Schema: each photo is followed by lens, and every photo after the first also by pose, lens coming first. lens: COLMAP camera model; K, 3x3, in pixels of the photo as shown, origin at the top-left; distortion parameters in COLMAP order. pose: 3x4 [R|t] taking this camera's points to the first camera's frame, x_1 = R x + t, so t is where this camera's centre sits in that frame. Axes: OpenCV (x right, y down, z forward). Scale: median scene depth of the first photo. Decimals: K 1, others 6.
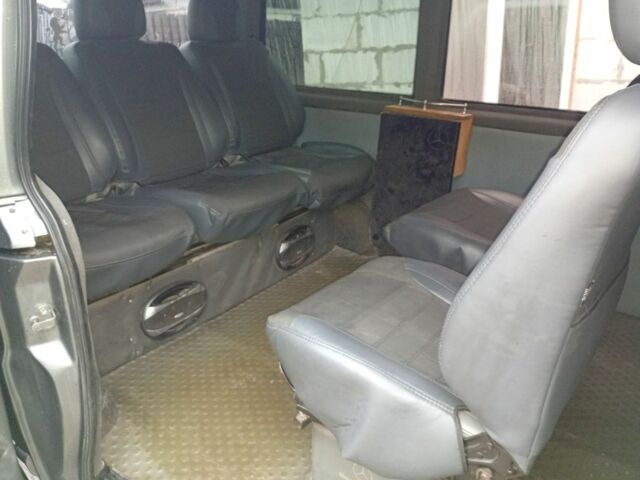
lens RADIAL K [[531.3, 0, 320.0], [0, 531.3, 240.0], [0, 0, 1]] dist [0.056666, -0.075240]
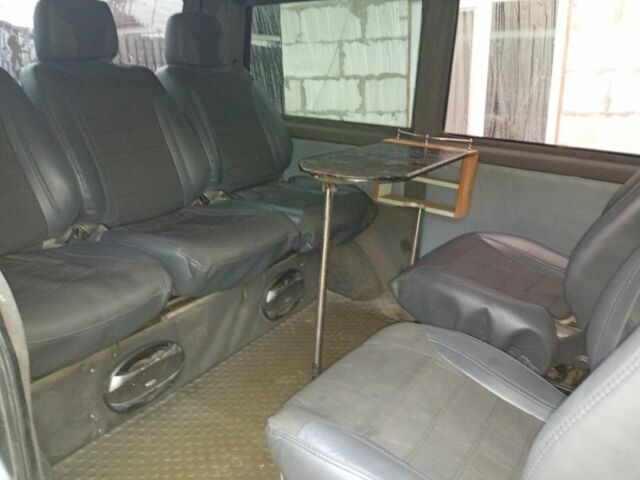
lens RADIAL K [[525.7, 0, 320.0], [0, 525.7, 240.0], [0, 0, 1]] dist [0.054652, -0.057124]
pose [[0.998617, 0.004274, 0.052408, -0.034602], [-0.002175, 0.999196, -0.040045, -0.045608], [-0.052537, 0.039875, 0.997823, 0.116065]]
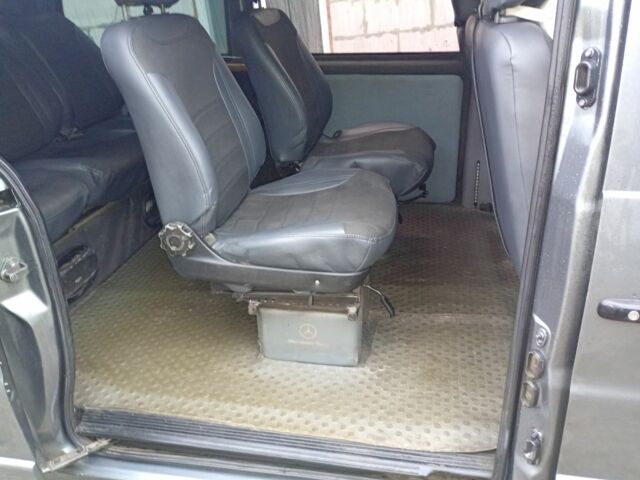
lens RADIAL K [[531.3, 0, 320.0], [0, 531.3, 240.0], [0, 0, 1]] dist [0.056666, -0.075240]
pose [[0.894517, -0.219864, 0.389228, -0.200056], [0.204963, 0.975496, 0.079986, 0.067900], [-0.397276, 0.008229, 0.917662, -0.119416]]
